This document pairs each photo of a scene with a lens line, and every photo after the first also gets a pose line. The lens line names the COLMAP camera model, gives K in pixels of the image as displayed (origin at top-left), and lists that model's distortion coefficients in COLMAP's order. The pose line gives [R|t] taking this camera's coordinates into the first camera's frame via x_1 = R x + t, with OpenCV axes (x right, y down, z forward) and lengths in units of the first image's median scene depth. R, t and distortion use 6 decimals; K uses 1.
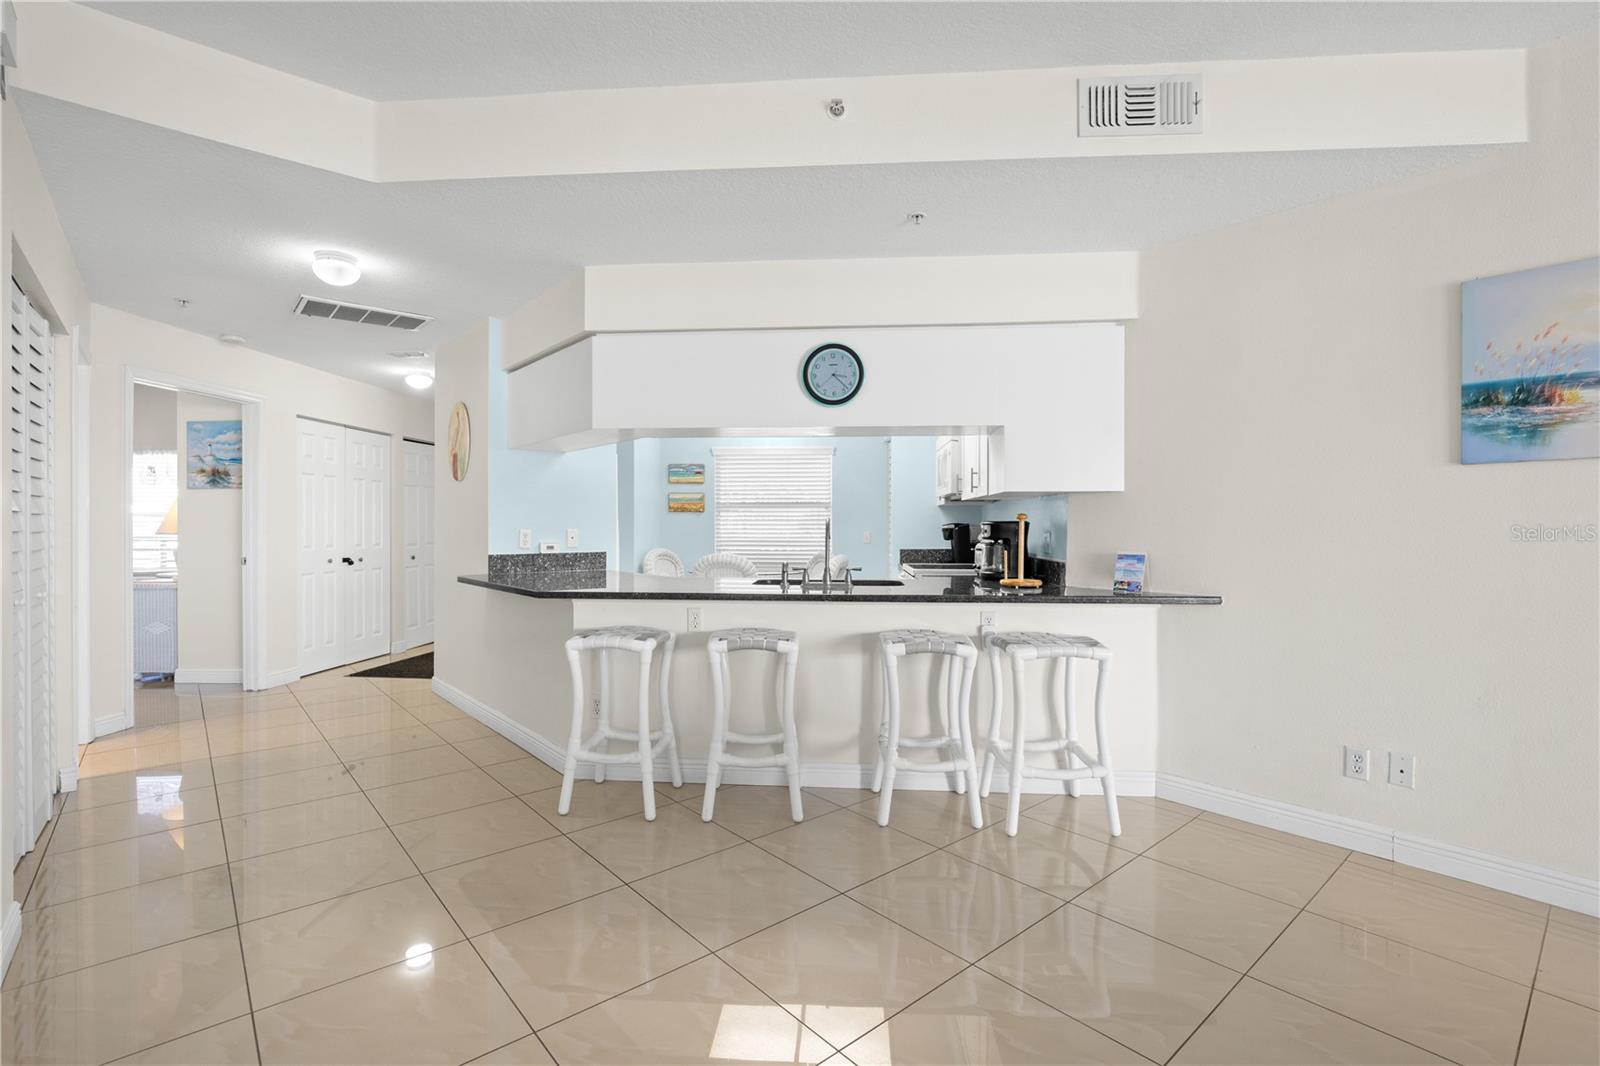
lens RADIAL K [[746.1, 0, 821.9], [0, 746.1, 529.2], [0, 0, 1]] dist [-0.026165, 0.007519]
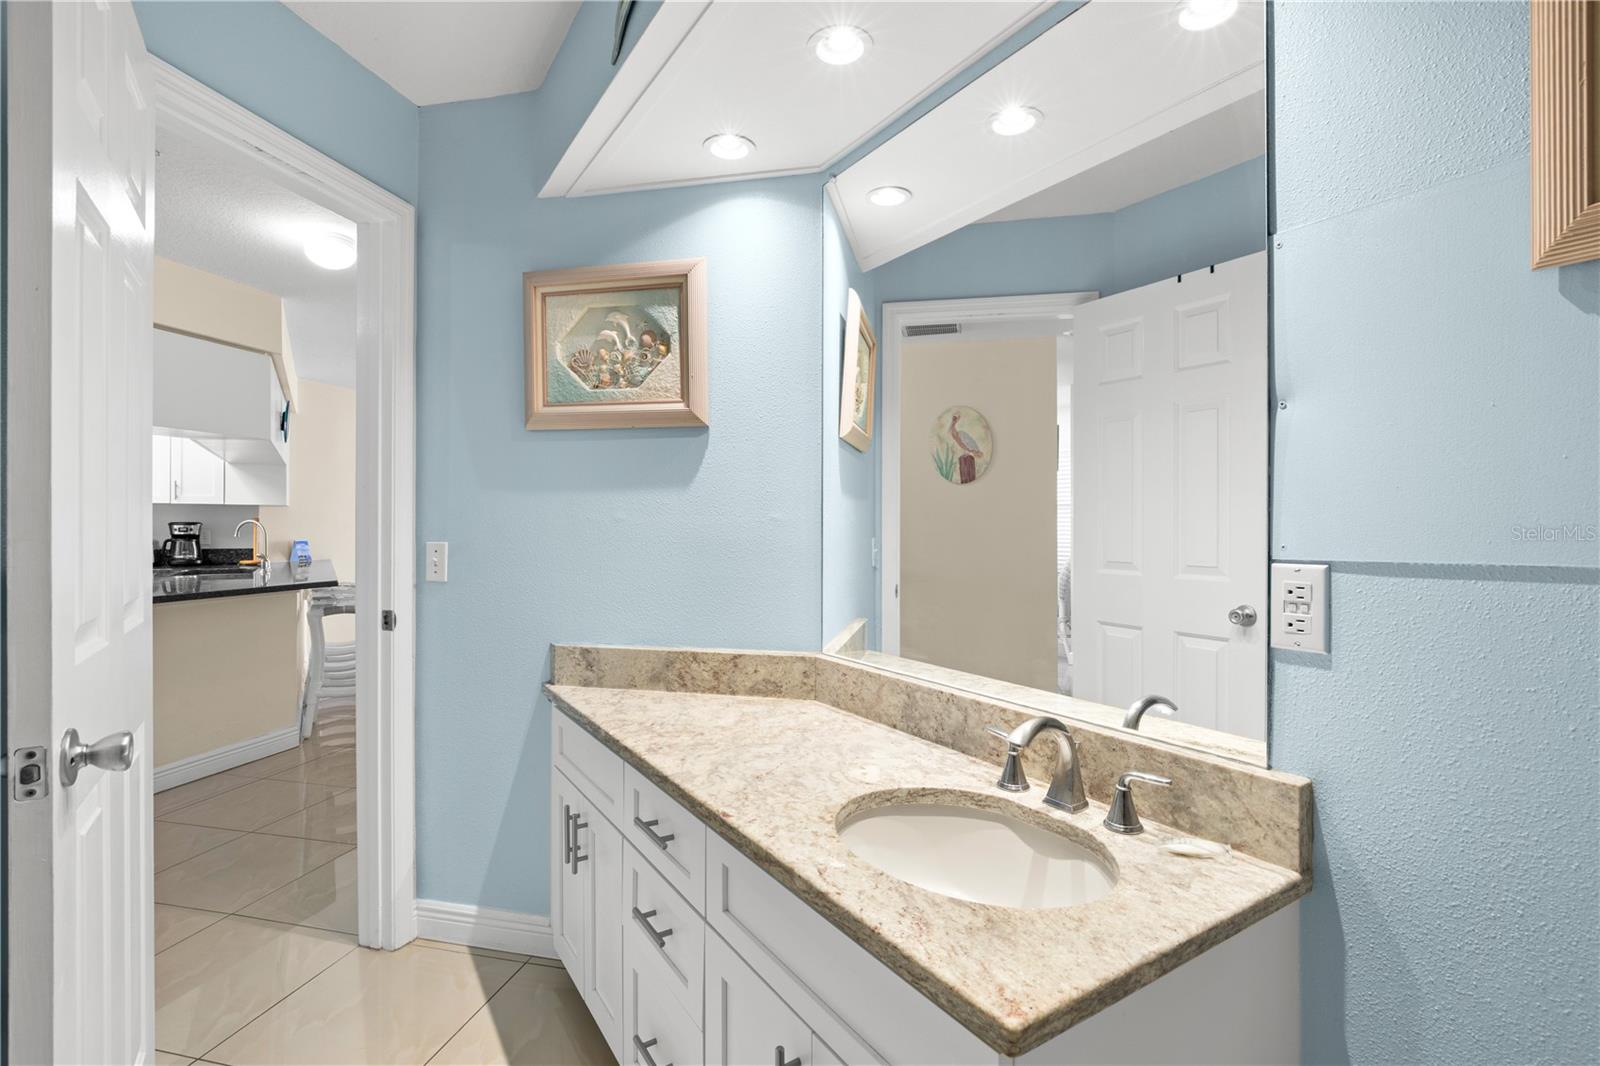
lens RADIAL K [[746.1, 0, 777.1], [0, 746.1, 525.1], [0, 0, 1]] dist [-0.026165, 0.007519]
pose [[-0.563126, 0.000524, 0.826371, -2.424534], [0.000555, 1.000000, -0.000257, -0.007460], [-0.826371, 0.000314, -0.563126, 1.388745]]
